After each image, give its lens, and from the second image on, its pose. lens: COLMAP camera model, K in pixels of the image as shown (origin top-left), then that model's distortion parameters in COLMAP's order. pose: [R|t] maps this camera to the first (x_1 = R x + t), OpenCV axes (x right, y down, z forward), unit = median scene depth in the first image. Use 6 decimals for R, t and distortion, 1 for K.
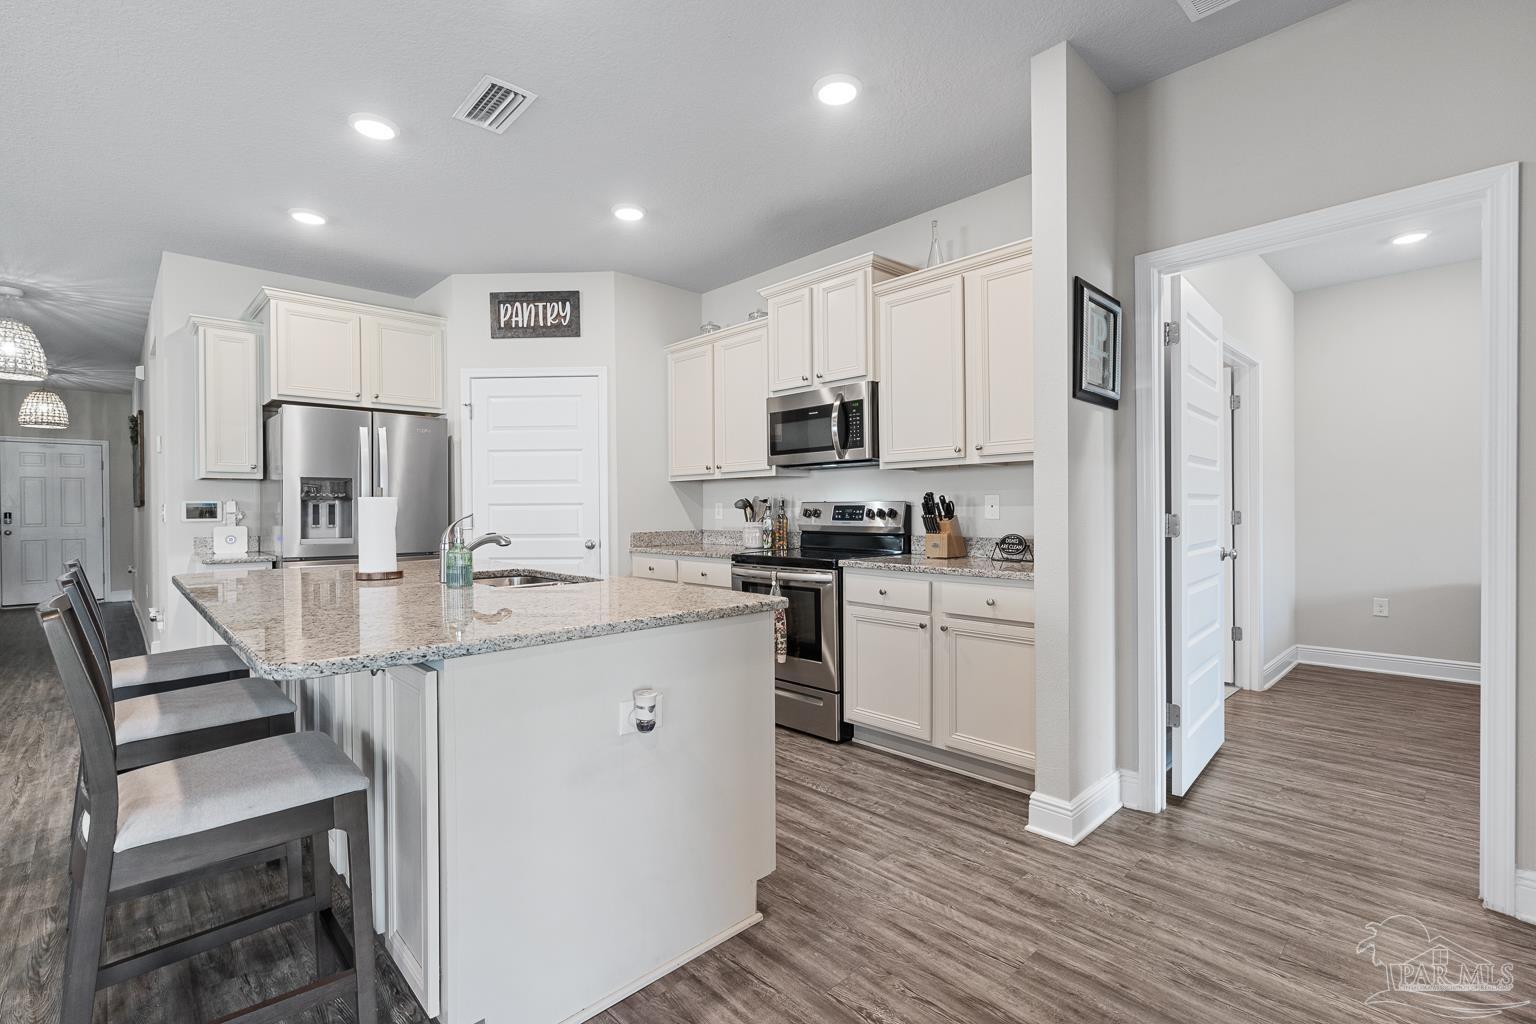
lens RADIAL K [[694.8, 0, 768.1], [0, 694.8, 515.6], [0, 0, 1]] dist [0.003842, 0.000511]
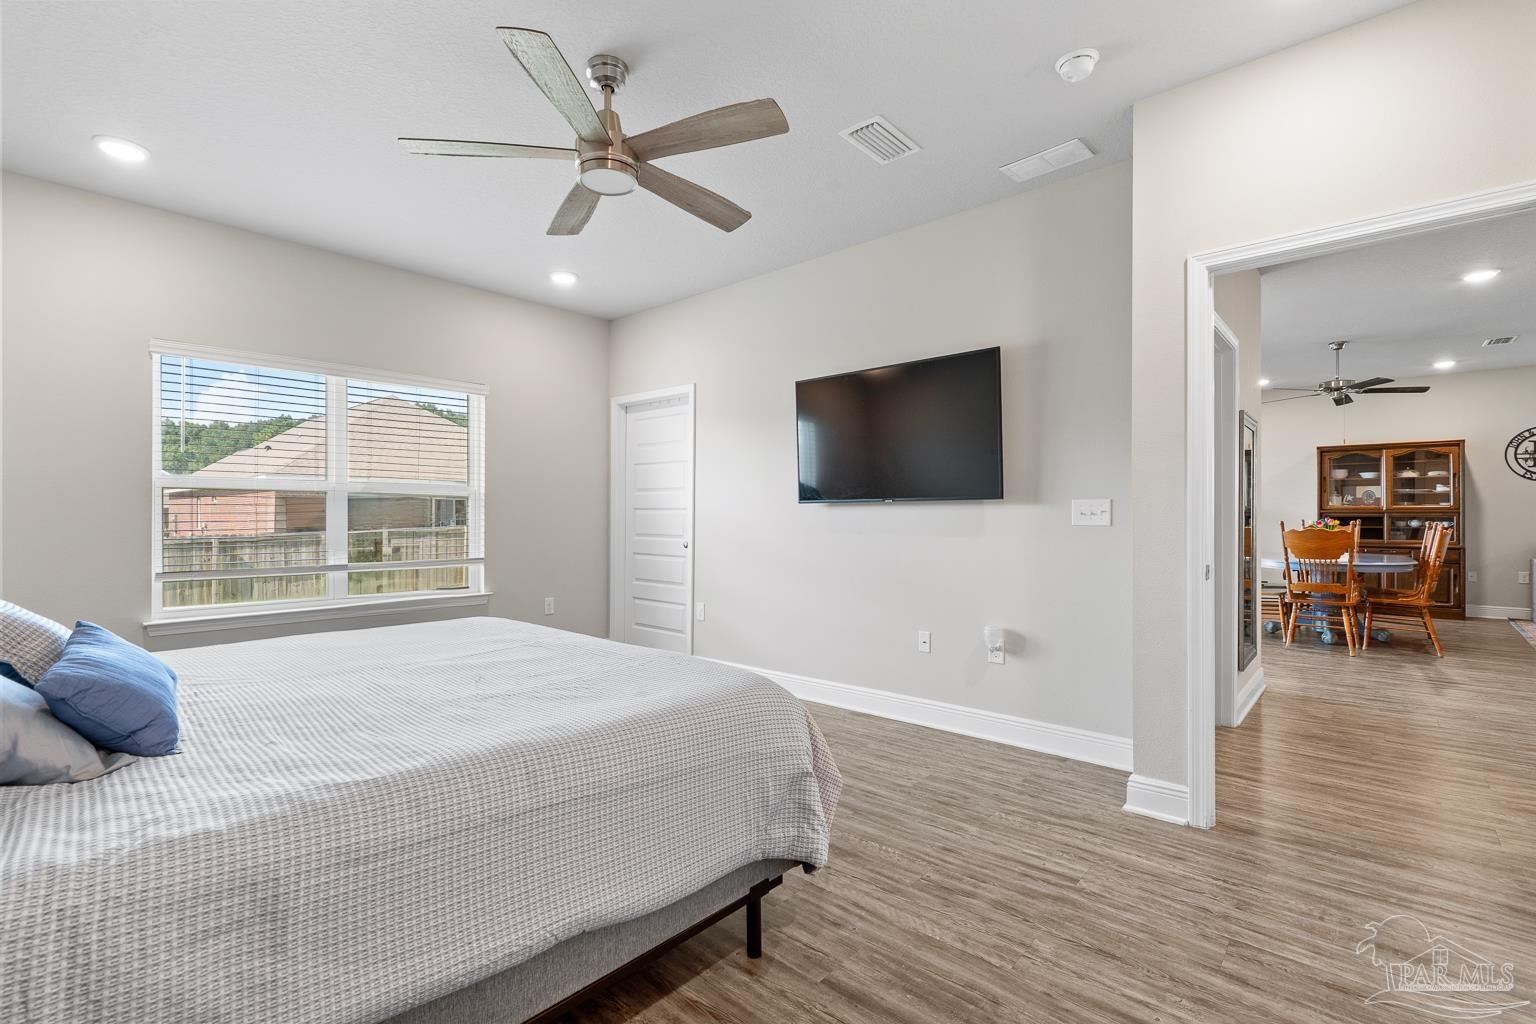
lens RADIAL K [[694.8, 0, 767.3], [0, 694.8, 514.7], [0, 0, 1]] dist [0.003842, 0.000511]
pose [[-0.996943, 0.011446, -0.077291, 1.635527], [0.011423, 0.999934, 0.000741, -0.022587], [0.077294, -0.000144, -0.997008, 1.870905]]
